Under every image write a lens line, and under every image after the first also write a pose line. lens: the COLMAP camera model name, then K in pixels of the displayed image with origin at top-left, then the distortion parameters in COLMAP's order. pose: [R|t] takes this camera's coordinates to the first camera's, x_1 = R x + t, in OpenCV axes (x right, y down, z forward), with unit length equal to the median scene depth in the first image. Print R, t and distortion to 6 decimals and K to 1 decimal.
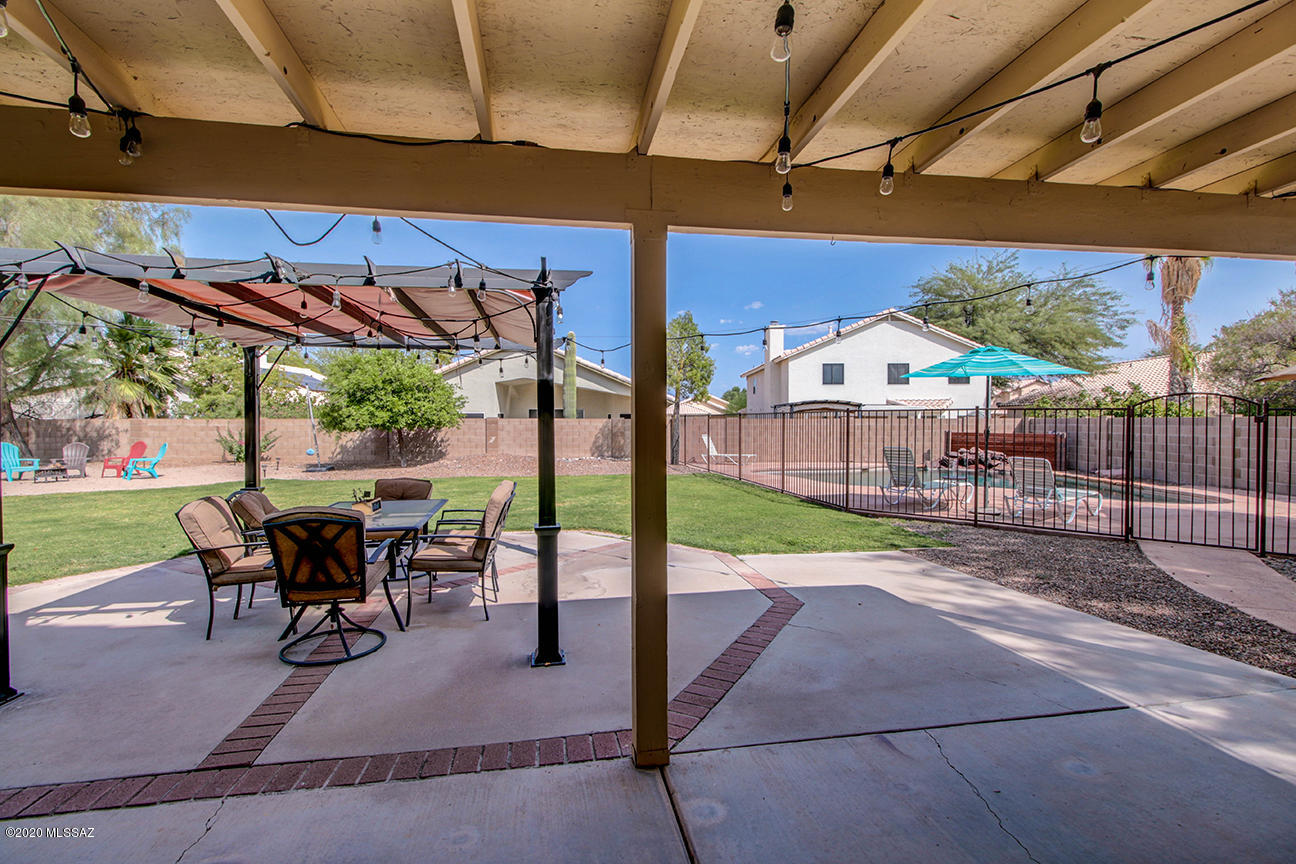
lens RADIAL K [[576.7, 0, 643.0], [0, 576.7, 426.7], [0, 0, 1]] dist [-0.004801, -0.005089]
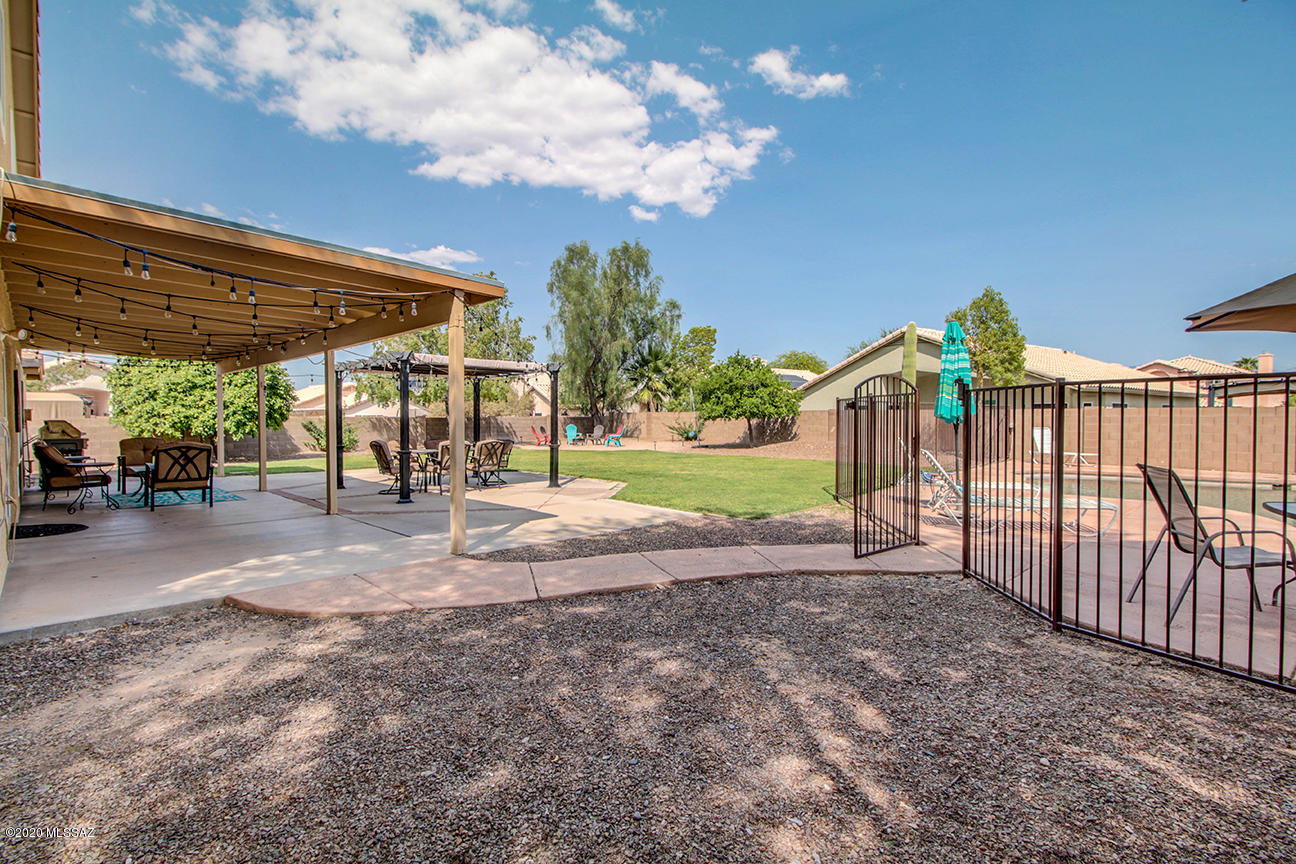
lens RADIAL K [[576.7, 0, 648.8], [0, 576.7, 427.4], [0, 0, 1]] dist [-0.004801, -0.005089]
pose [[0.566512, 0.016343, -0.823892, 0.447810], [-0.006351, 0.999860, 0.015467, 0.003429], [0.824029, -0.003529, 0.566536, 0.082573]]
